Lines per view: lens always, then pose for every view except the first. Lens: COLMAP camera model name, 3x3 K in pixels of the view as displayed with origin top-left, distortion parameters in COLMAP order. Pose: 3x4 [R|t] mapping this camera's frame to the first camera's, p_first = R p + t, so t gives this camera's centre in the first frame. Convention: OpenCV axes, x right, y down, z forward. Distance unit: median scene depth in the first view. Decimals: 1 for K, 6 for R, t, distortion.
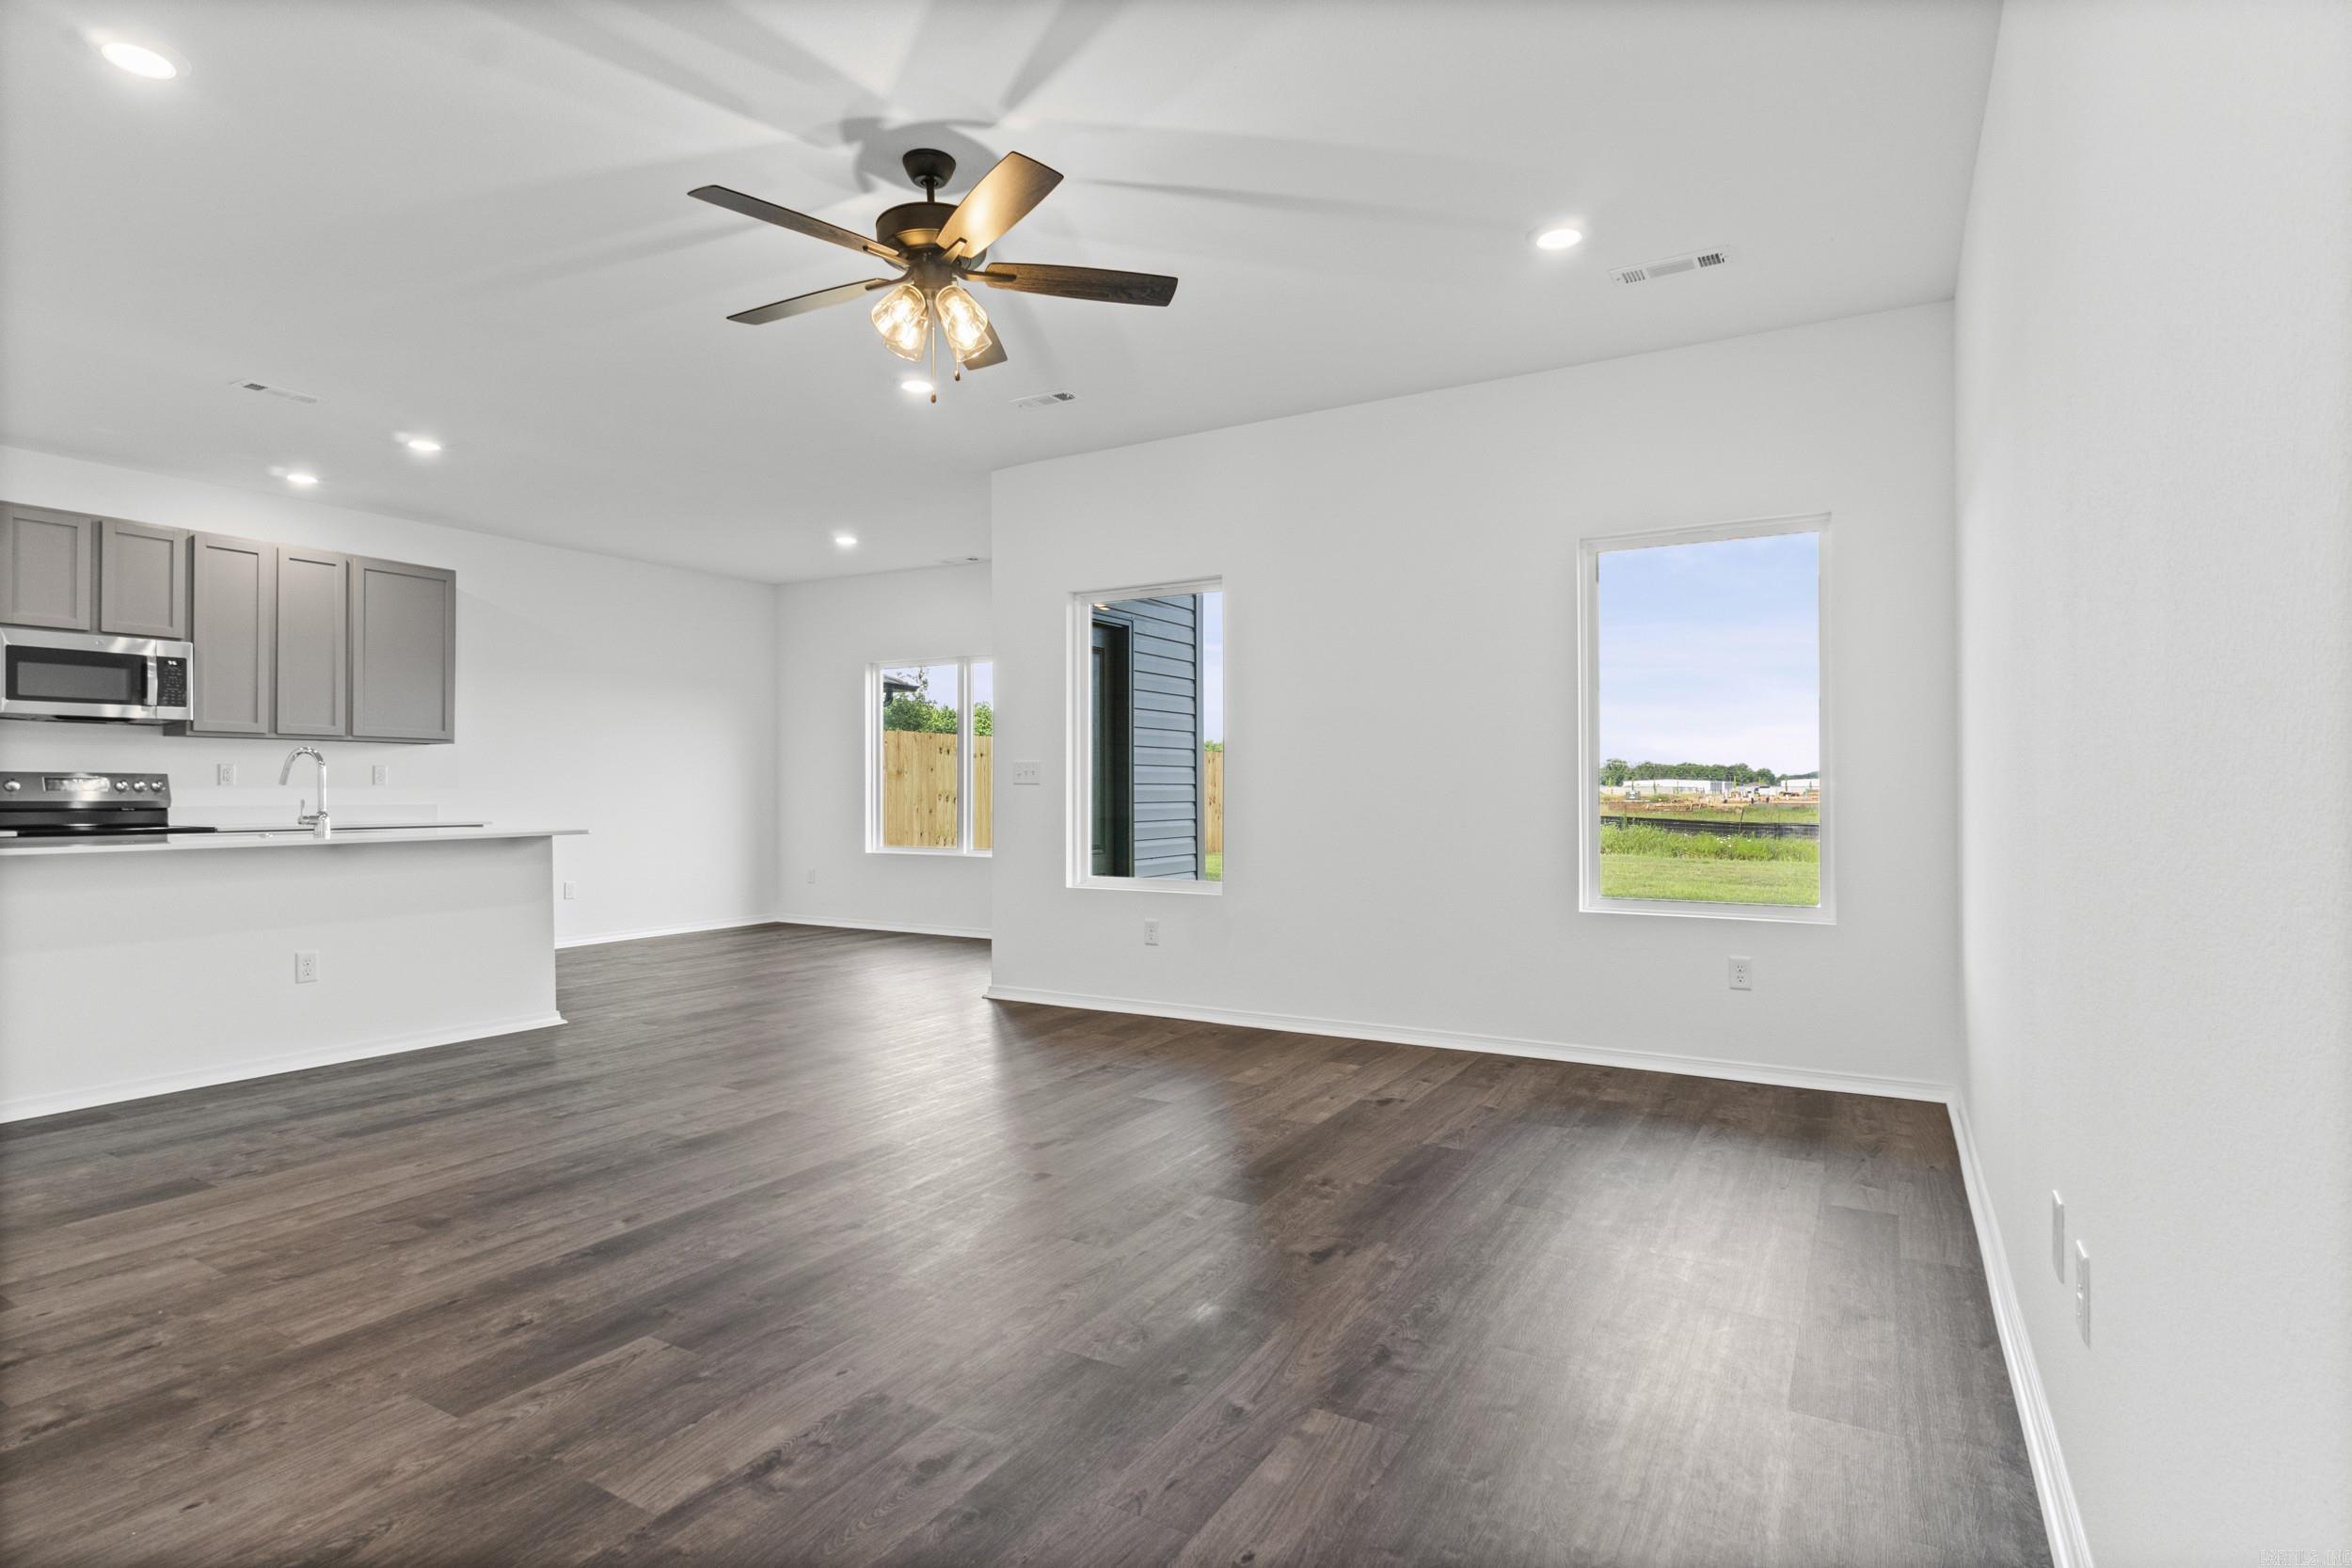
lens RADIAL K [[1204.4, 0, 1158.2], [0, 1204.4, 781.0], [0, 0, 1]] dist [-0.004205, 0.001405]
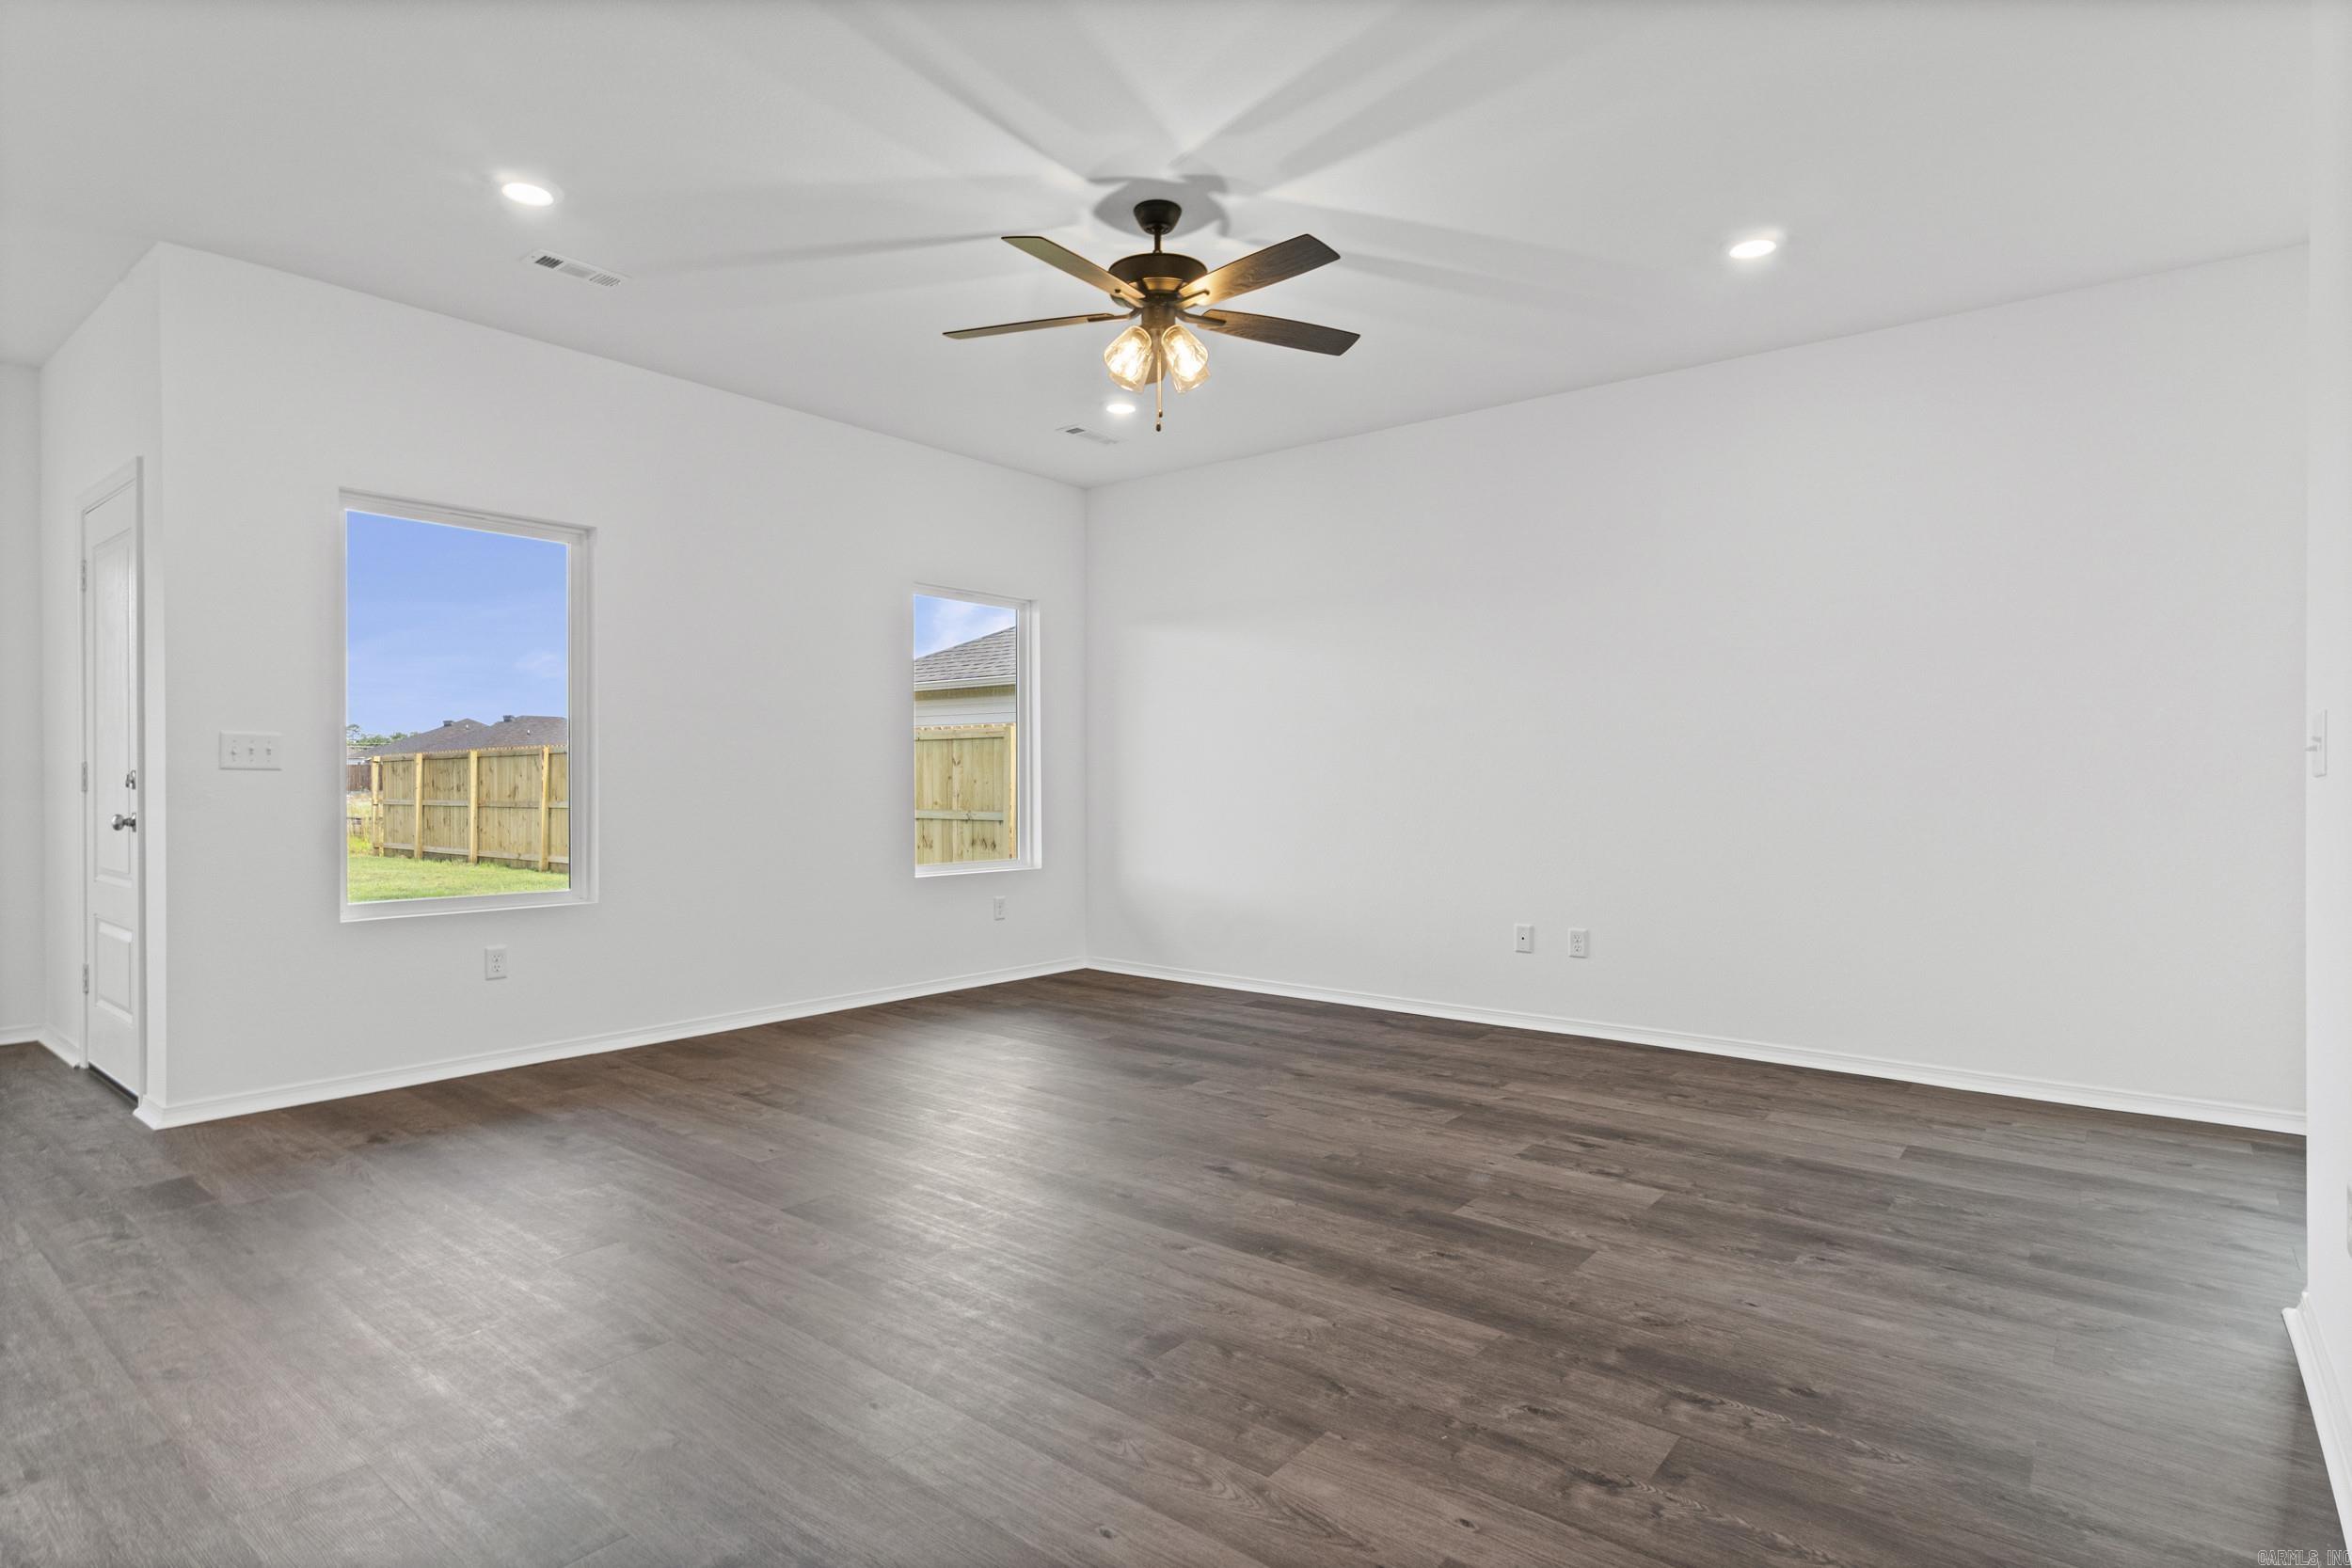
lens RADIAL K [[1204.4, 0, 1158.2], [0, 1204.4, 781.0], [0, 0, 1]] dist [-0.004205, 0.001405]
pose [[0.147207, -0.001922, 0.989104, -1.586107], [-0.010769, 0.999936, 0.003546, 0.002803], [-0.989047, -0.011174, 0.147177, 1.032227]]
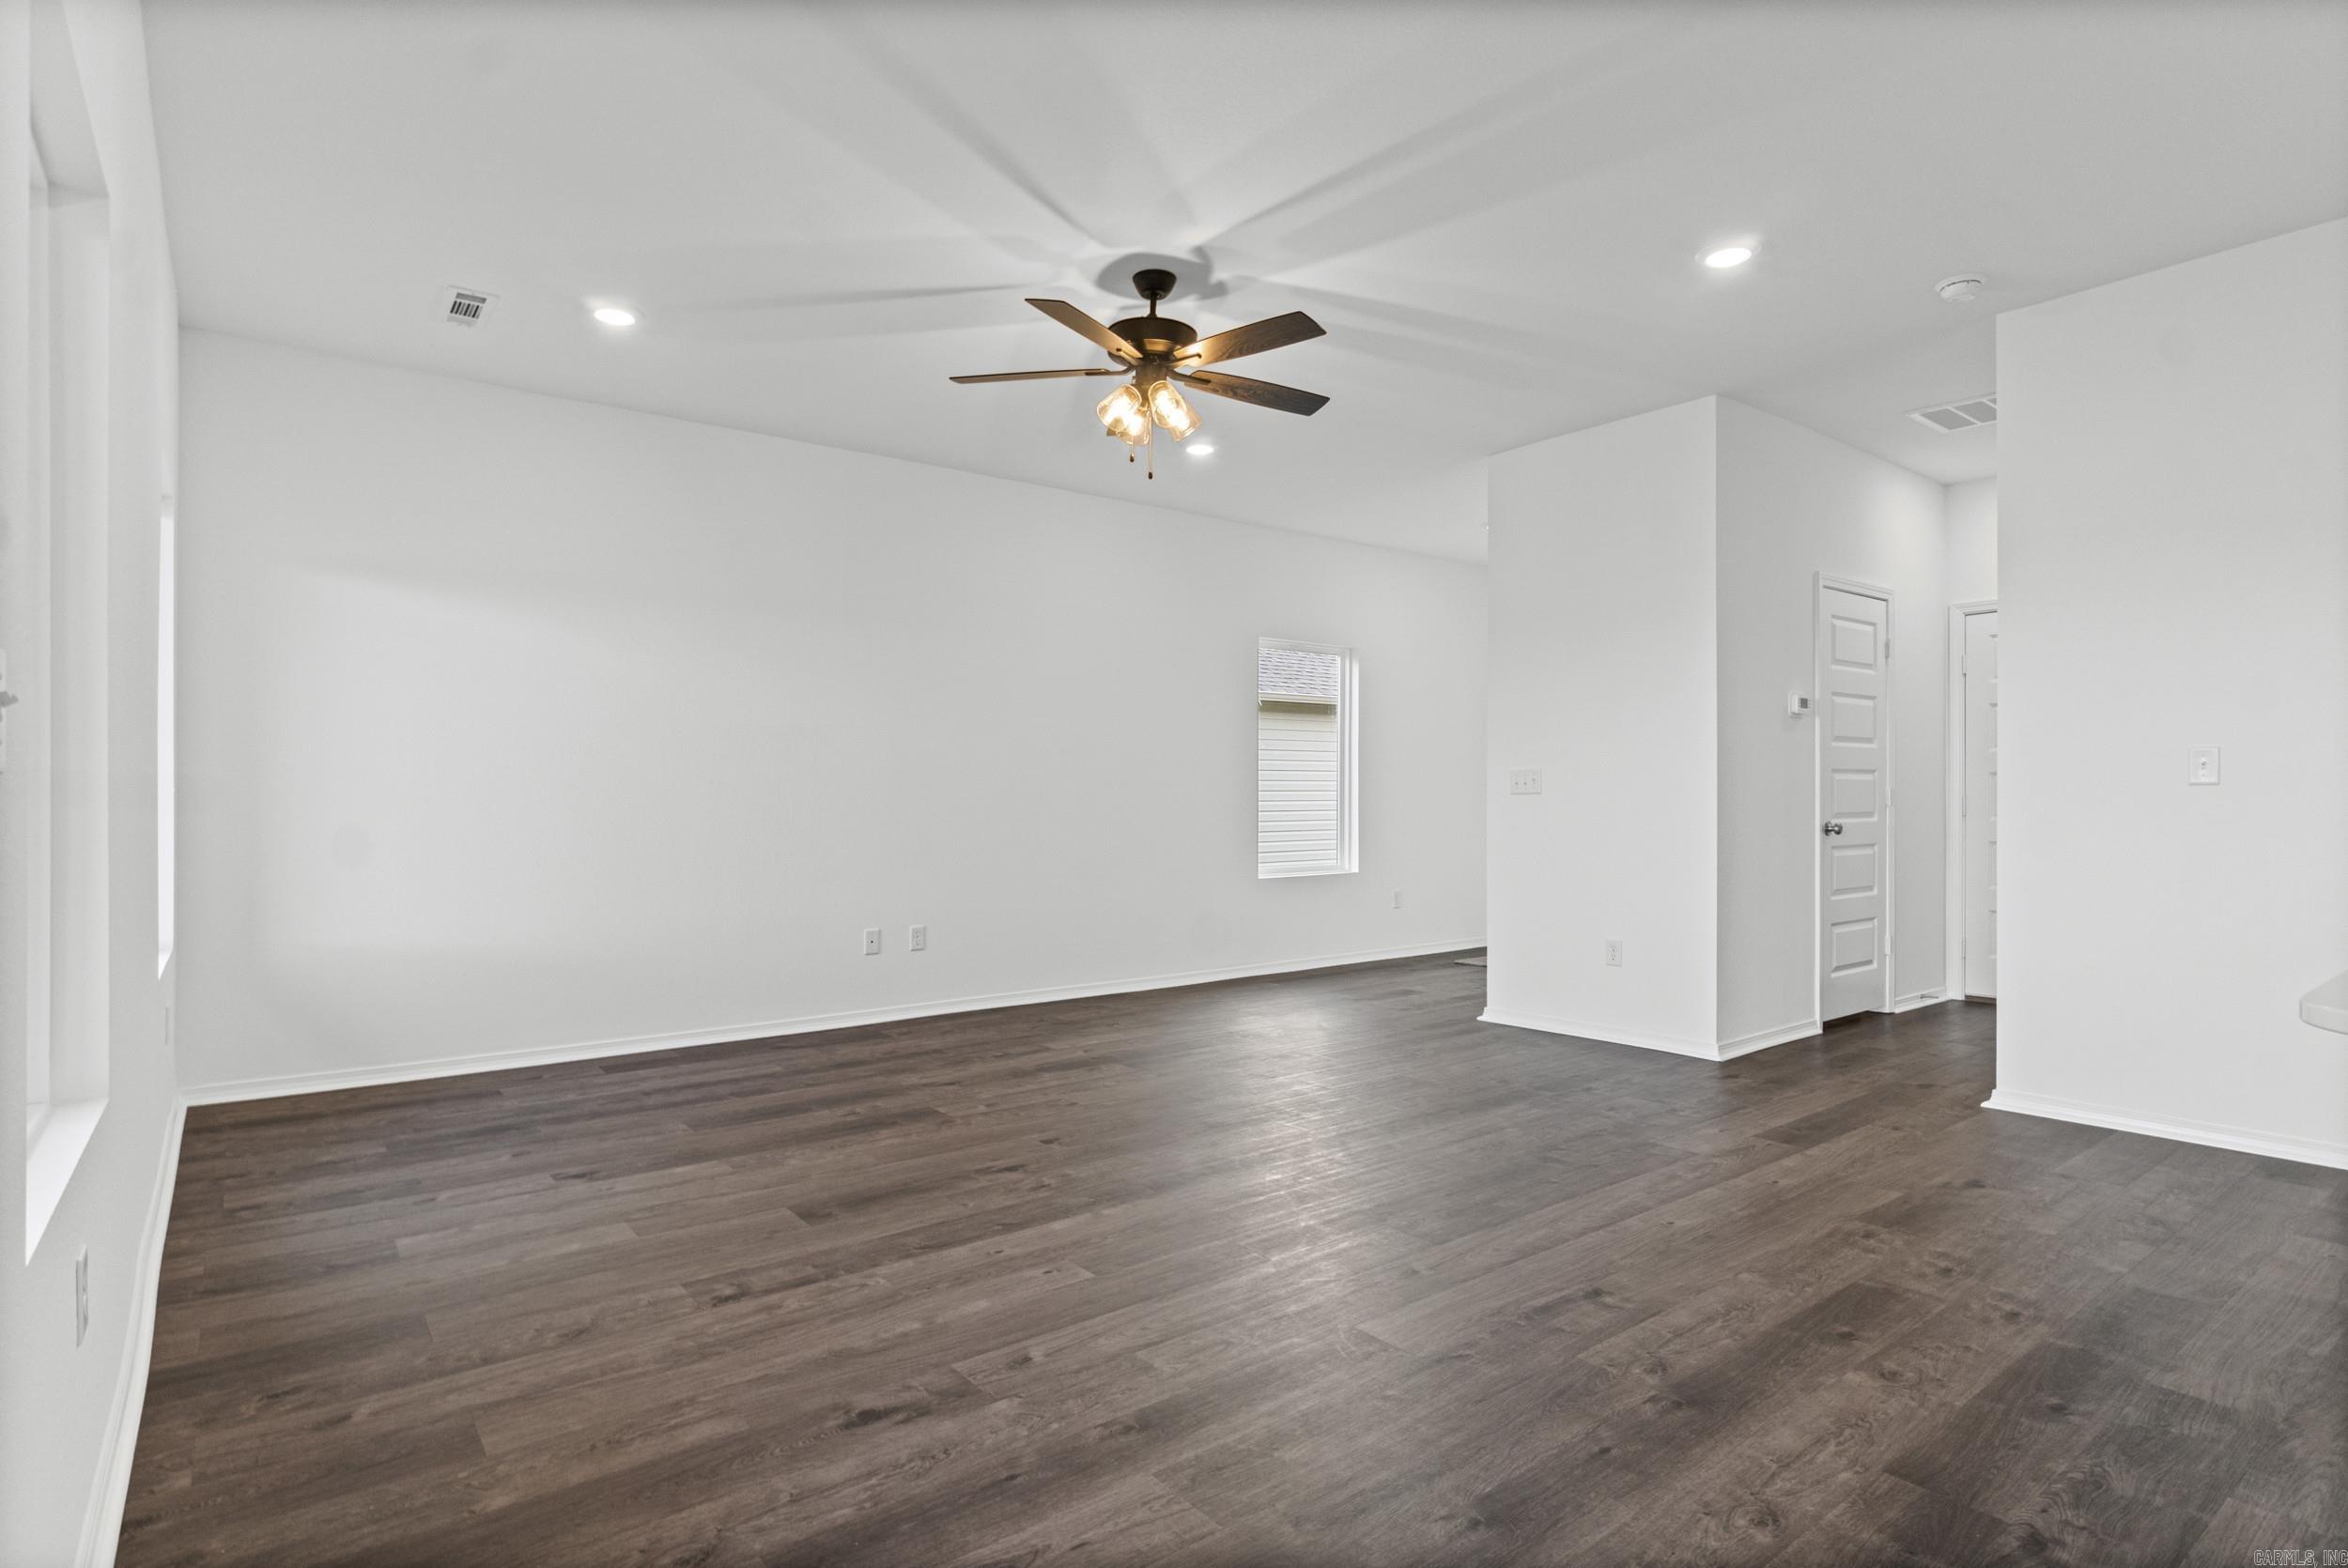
lens RADIAL K [[1202.3, 0, 1156.2], [0, 1202.3, 781.0], [0, 0, 1]] dist [-0.004205, 0.001405]
pose [[-0.931038, 0.006613, 0.364861, -0.781386], [-0.002066, 0.999724, -0.023391, 0.022990], [-0.364915, -0.022532, -0.930768, 2.619365]]
